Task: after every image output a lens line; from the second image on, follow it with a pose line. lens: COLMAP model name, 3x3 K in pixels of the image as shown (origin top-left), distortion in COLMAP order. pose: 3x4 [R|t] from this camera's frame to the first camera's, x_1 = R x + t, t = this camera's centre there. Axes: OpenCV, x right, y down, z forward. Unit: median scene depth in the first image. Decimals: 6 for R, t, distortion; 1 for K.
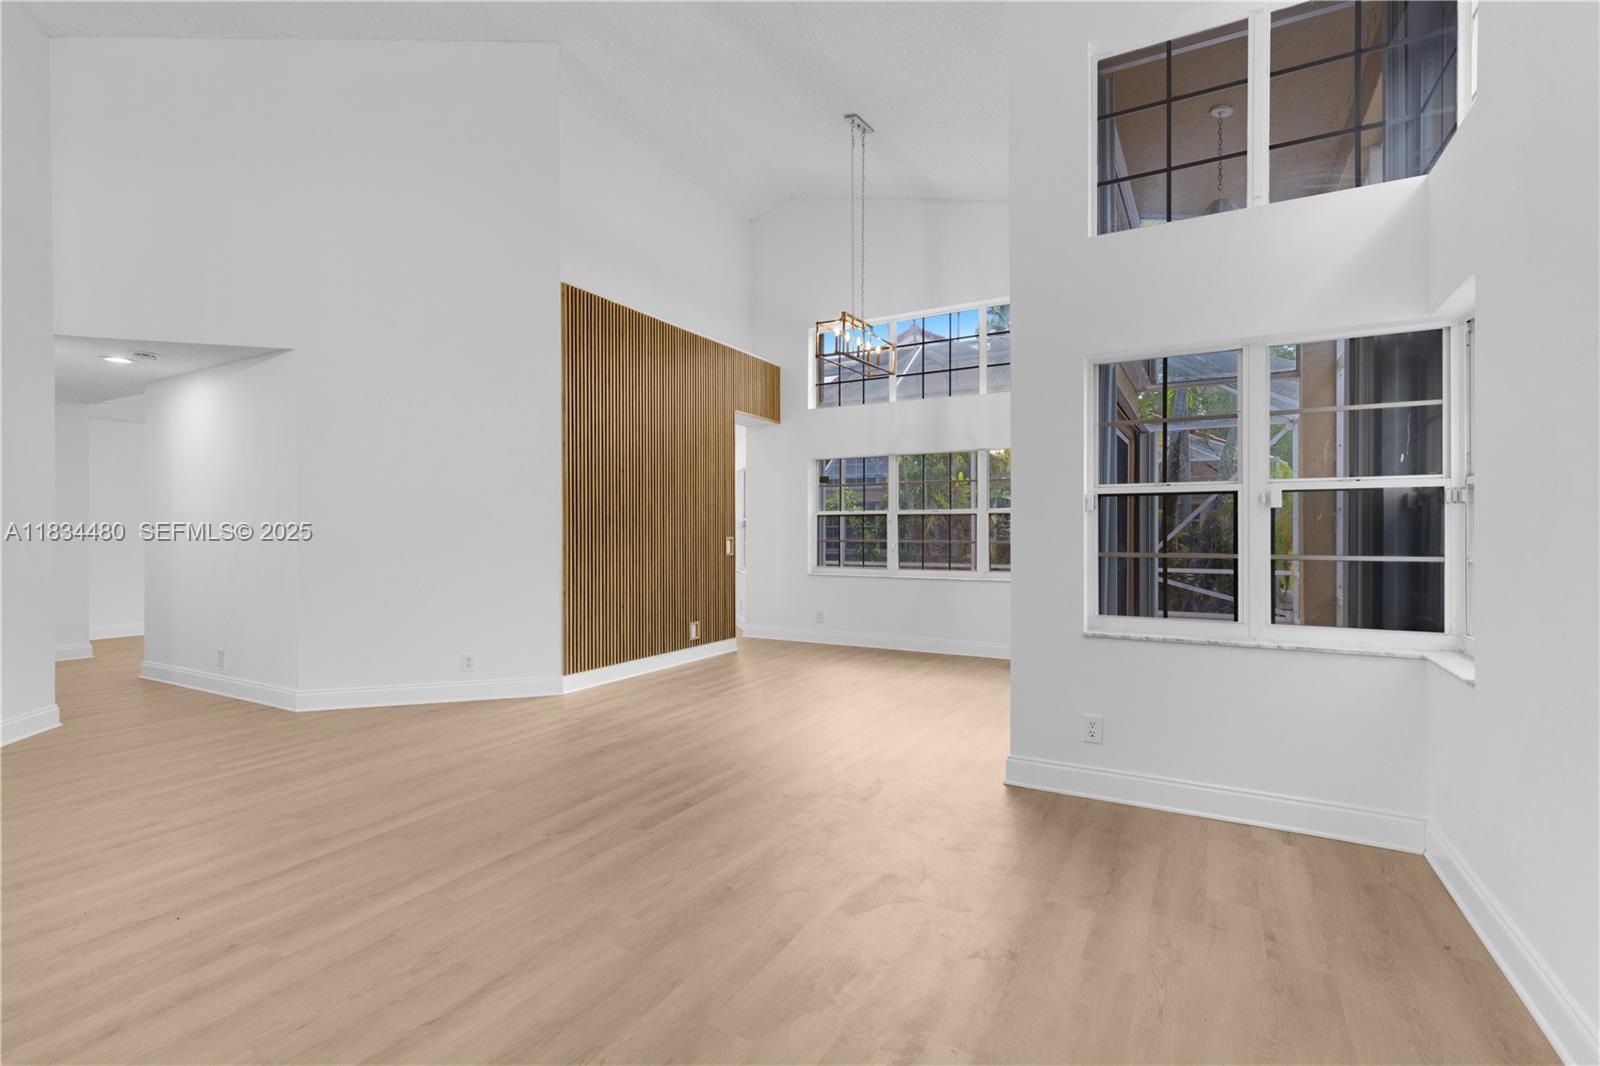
lens RADIAL K [[719.4, 0, 797.4], [0, 719.4, 532.9], [0, 0, 1]] dist [0.000718, -0.000105]
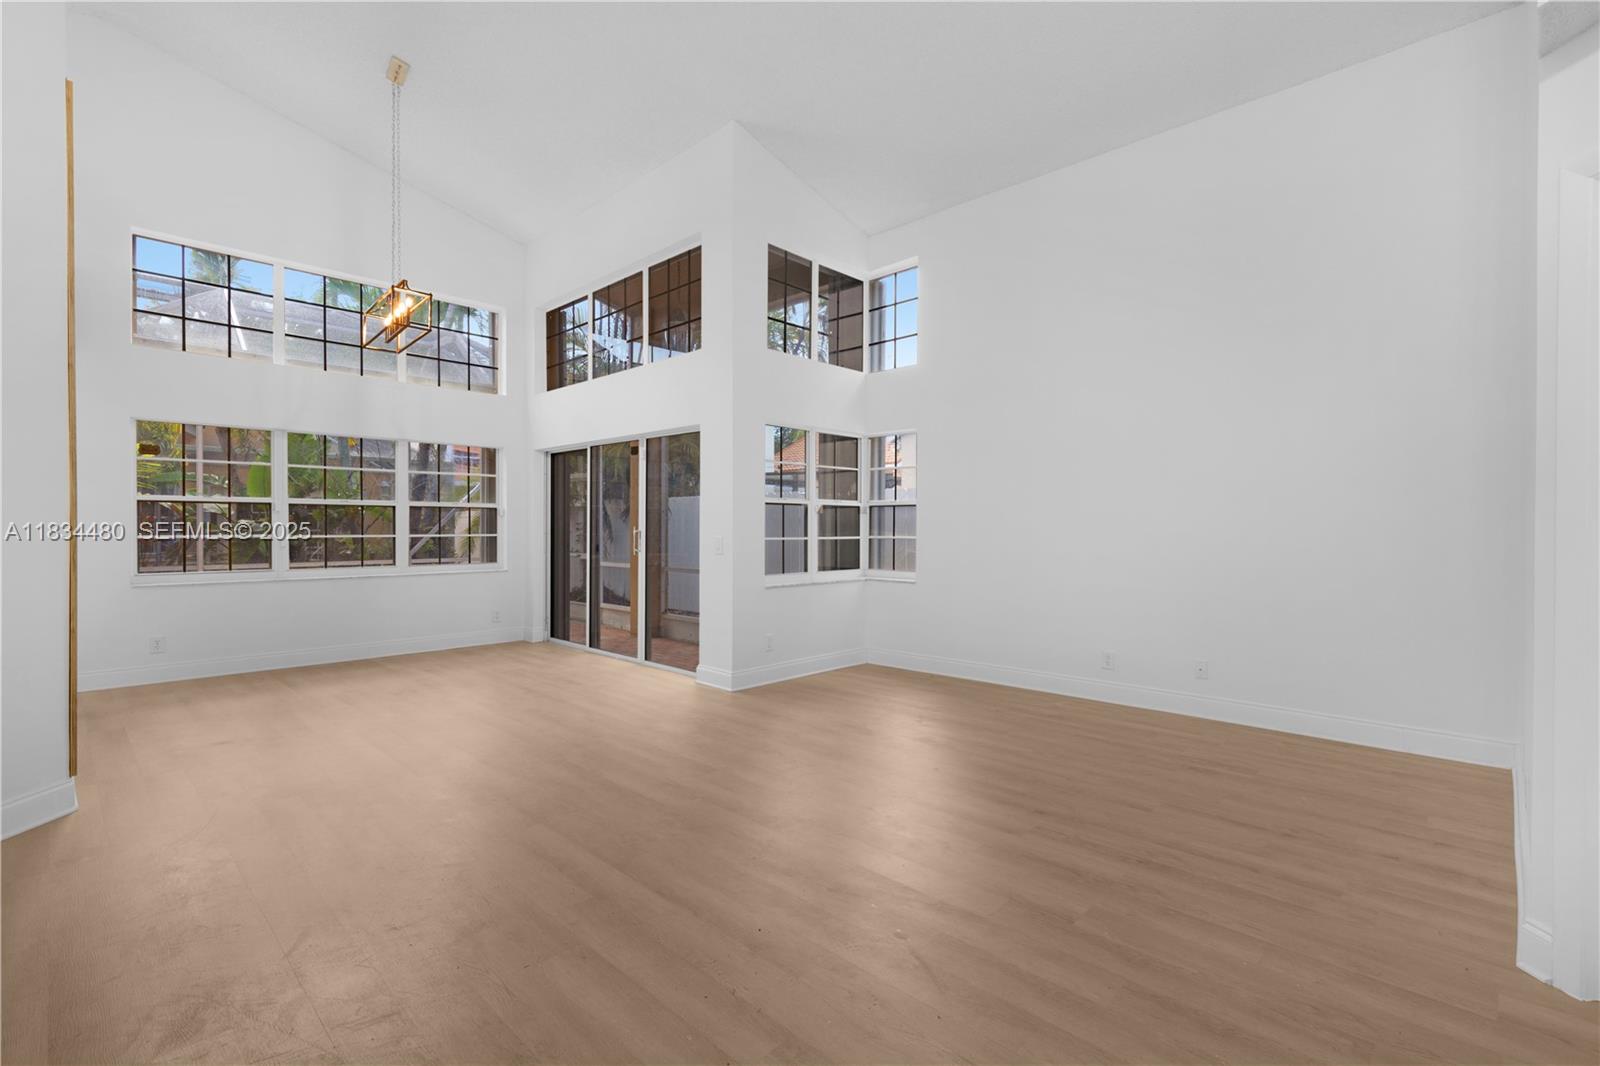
lens RADIAL K [[733.8, 0, 811.3], [0, 733.8, 532.4], [0, 0, 1]] dist [0.010325, 0.000006]
pose [[0.249063, -0.007308, 0.968460, -0.770940], [0.000187, 0.999972, 0.007497, 0.001255], [-0.968487, -0.001686, 0.249057, 0.302542]]
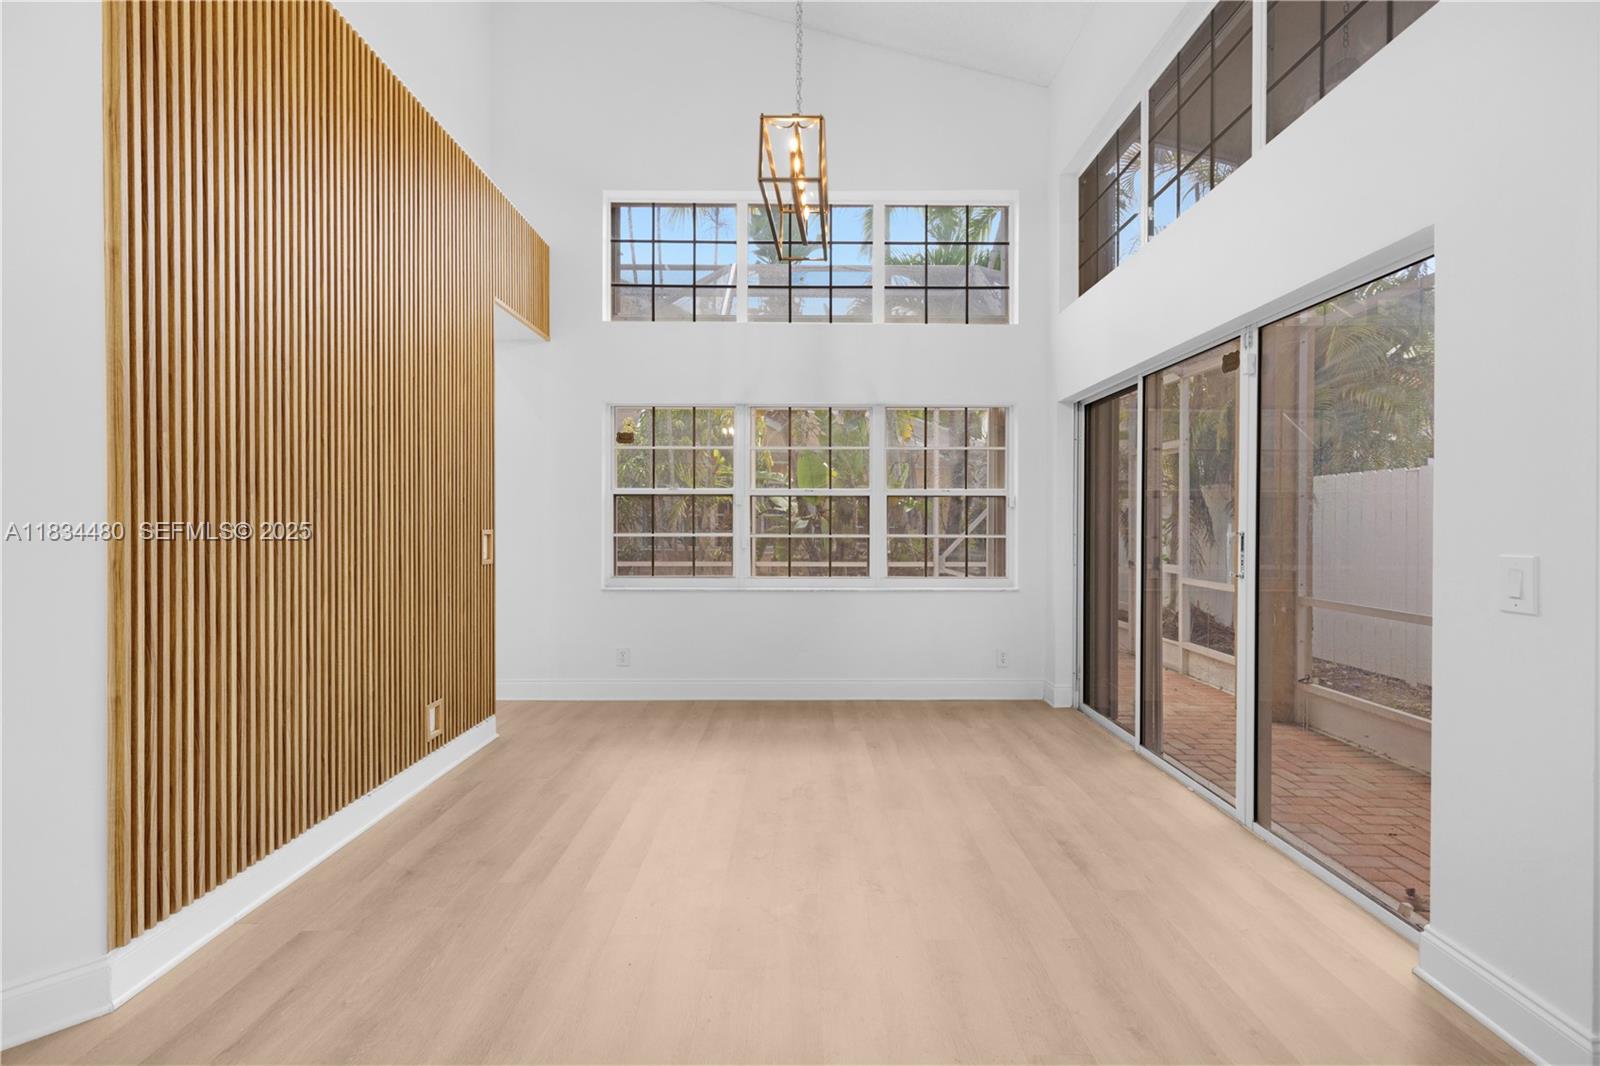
lens RADIAL K [[728.4, 0, 801.2], [0, 728.4, 526.3], [0, 0, 1]] dist [0.000426, 0.000078]
pose [[0.868803, -0.000752, 0.495156, -0.222843], [-0.001117, 0.999993, 0.003478, 0.000905], [-0.495156, -0.003575, 0.868797, 0.567931]]
